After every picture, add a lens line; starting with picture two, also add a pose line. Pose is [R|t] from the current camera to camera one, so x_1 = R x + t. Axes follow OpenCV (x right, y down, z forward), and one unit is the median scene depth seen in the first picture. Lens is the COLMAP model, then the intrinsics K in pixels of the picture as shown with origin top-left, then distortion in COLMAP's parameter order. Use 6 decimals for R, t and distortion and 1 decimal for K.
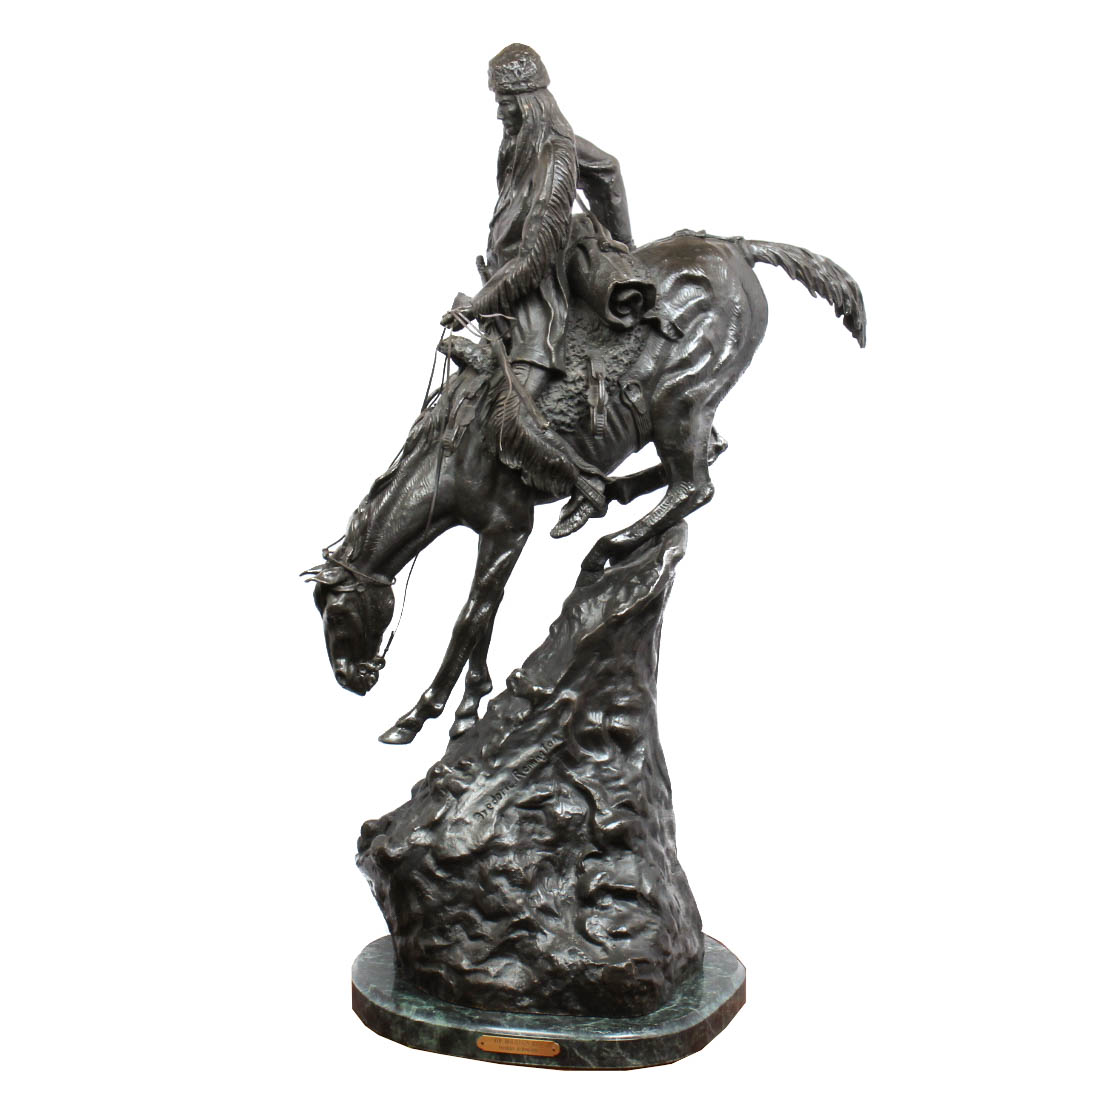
lens RADIAL K [[2673.8, 0, 554.5], [0, 2673.8, 554.5], [0, 0, 1]] dist [-0.032870, -0.420720]
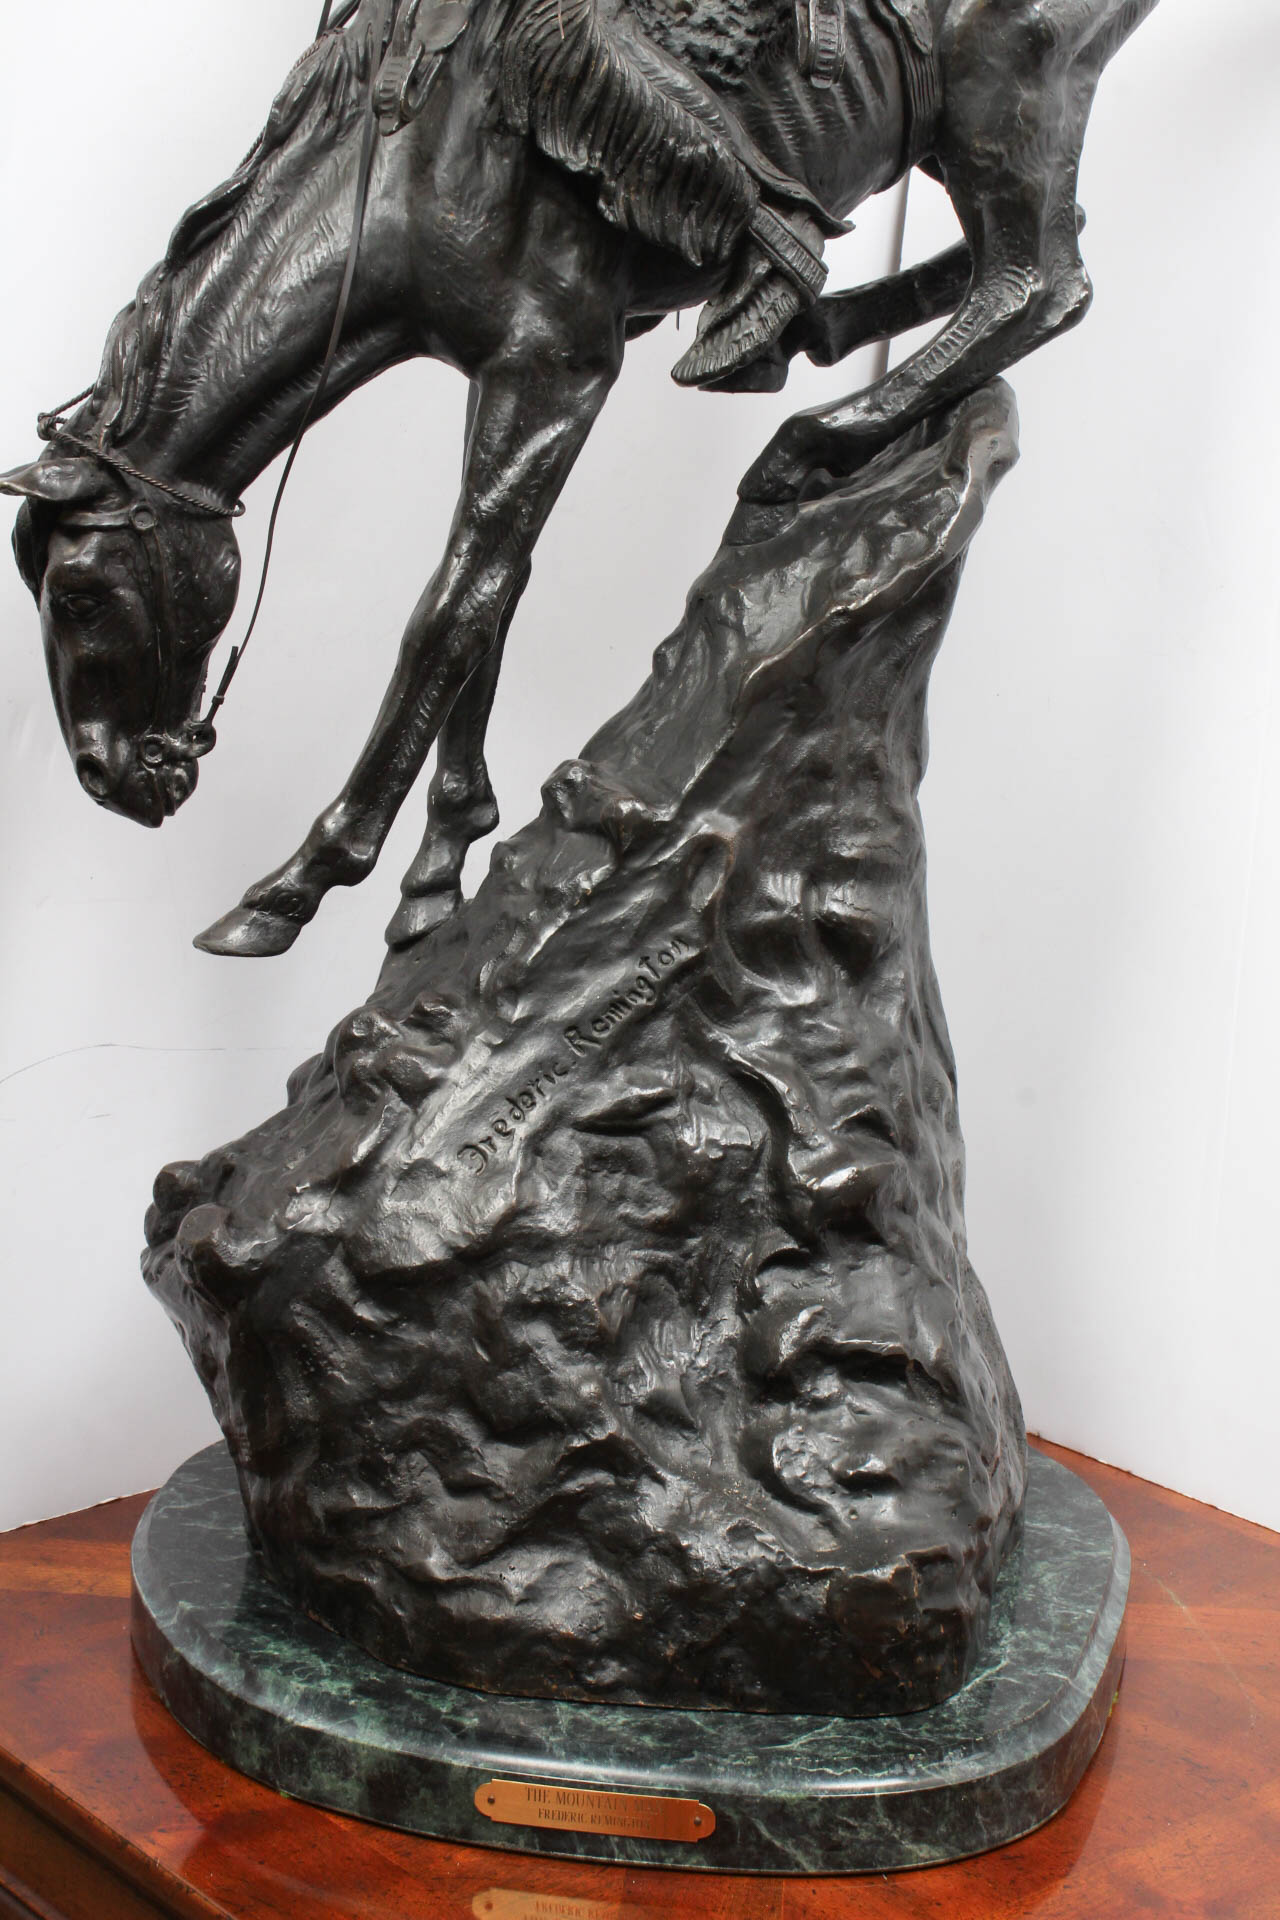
lens RADIAL K [[2925.0, 0, 640.0], [0, 2925.0, 960.0], [0, 0, 1]] dist [-0.044714, 0.030415]
pose [[0.997988, 0.000974, 0.063393, -0.030894], [-0.003890, 0.998939, 0.045882, 0.053040], [-0.063281, -0.046036, 0.996933, 0.601782]]
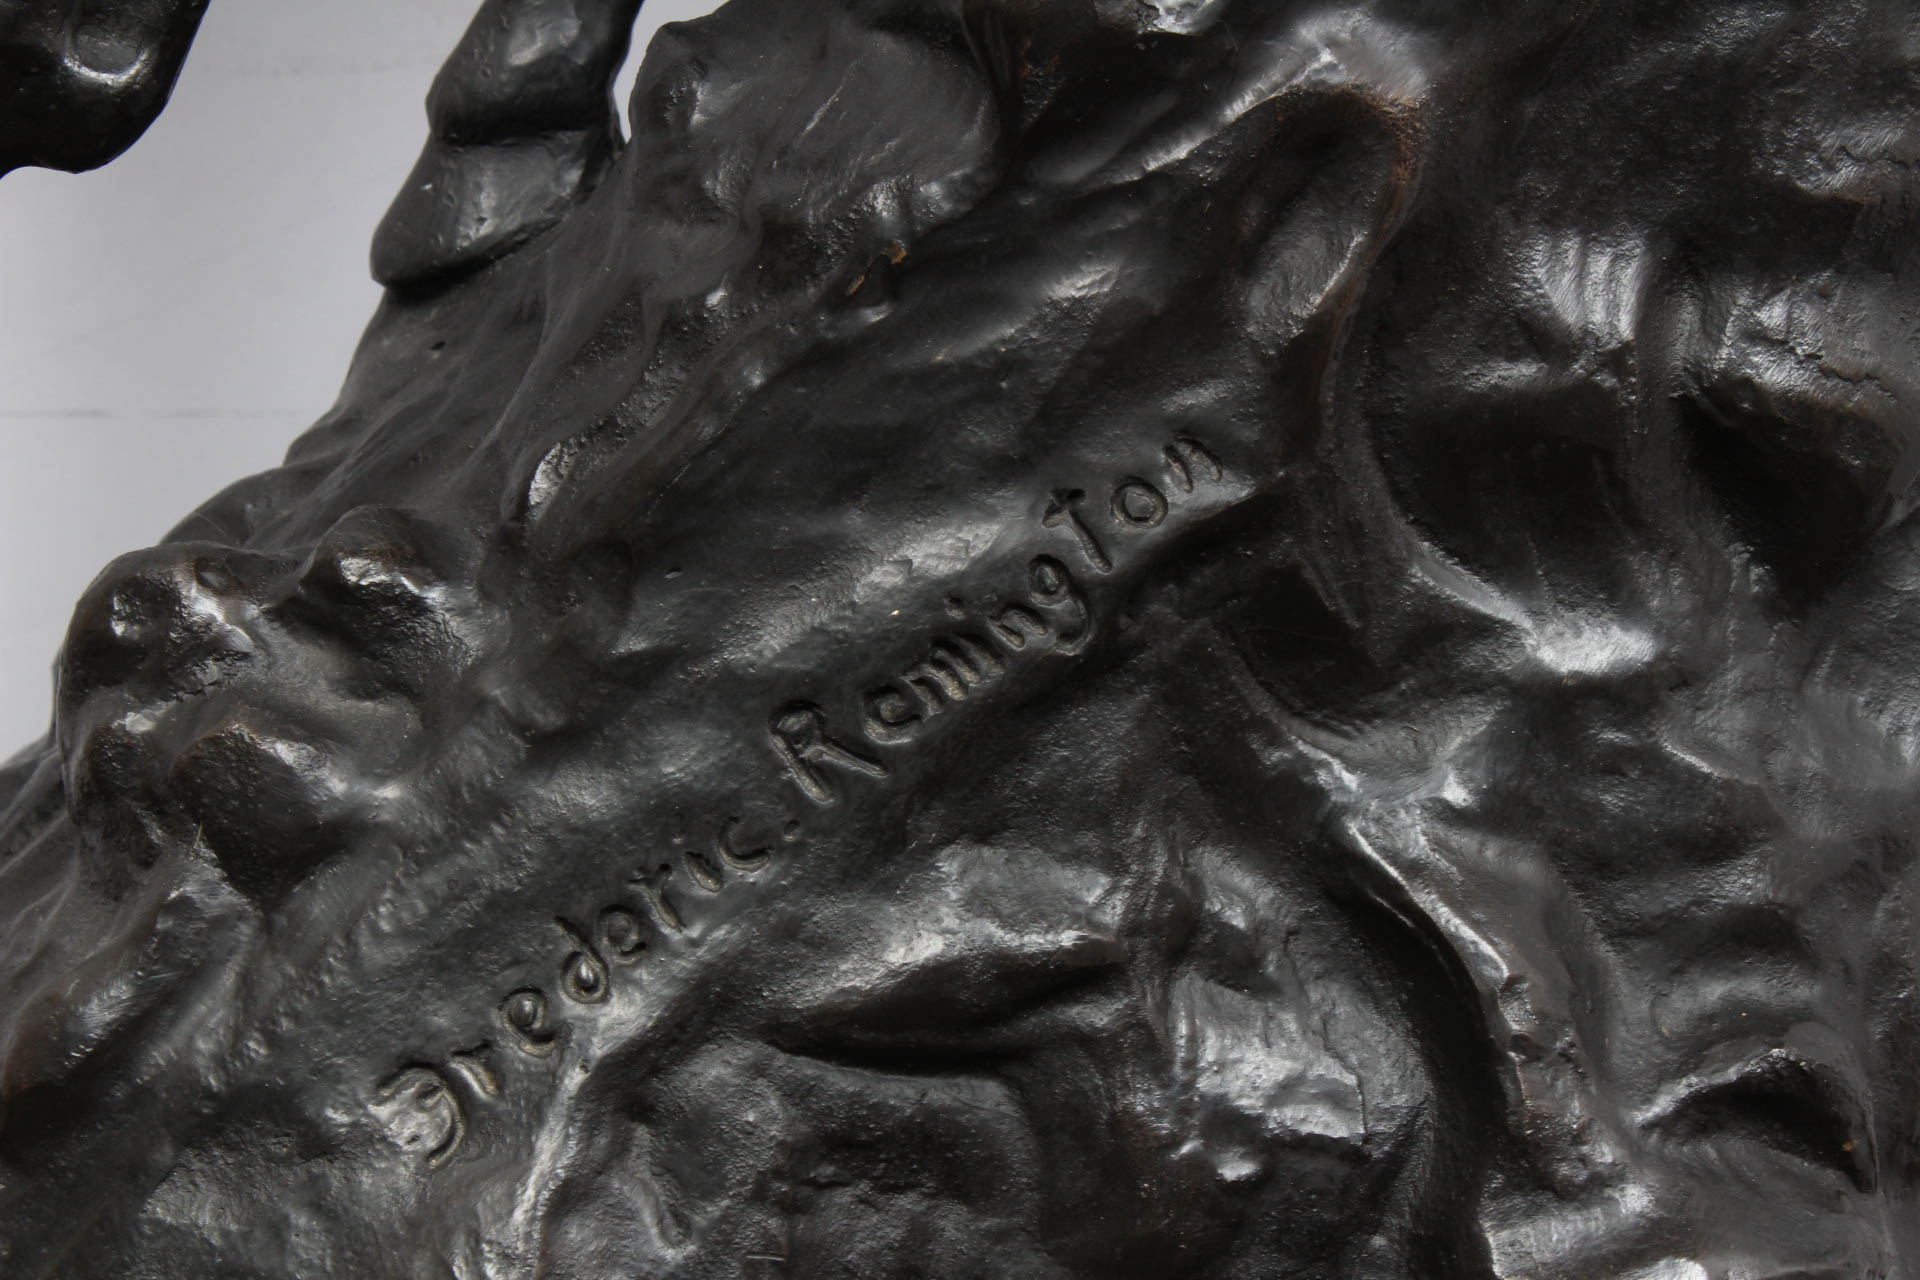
lens RADIAL K [[4494.6, 0, 960.0], [0, 4494.6, 640.0], [0, 0, 1]] dist [0.041500, 0.055984]
pose [[0.991207, 0.103841, -0.082009, 0.006834], [-0.082411, 0.969370, 0.231366, 0.034973], [0.103522, -0.222573, 0.969404, 0.825870]]
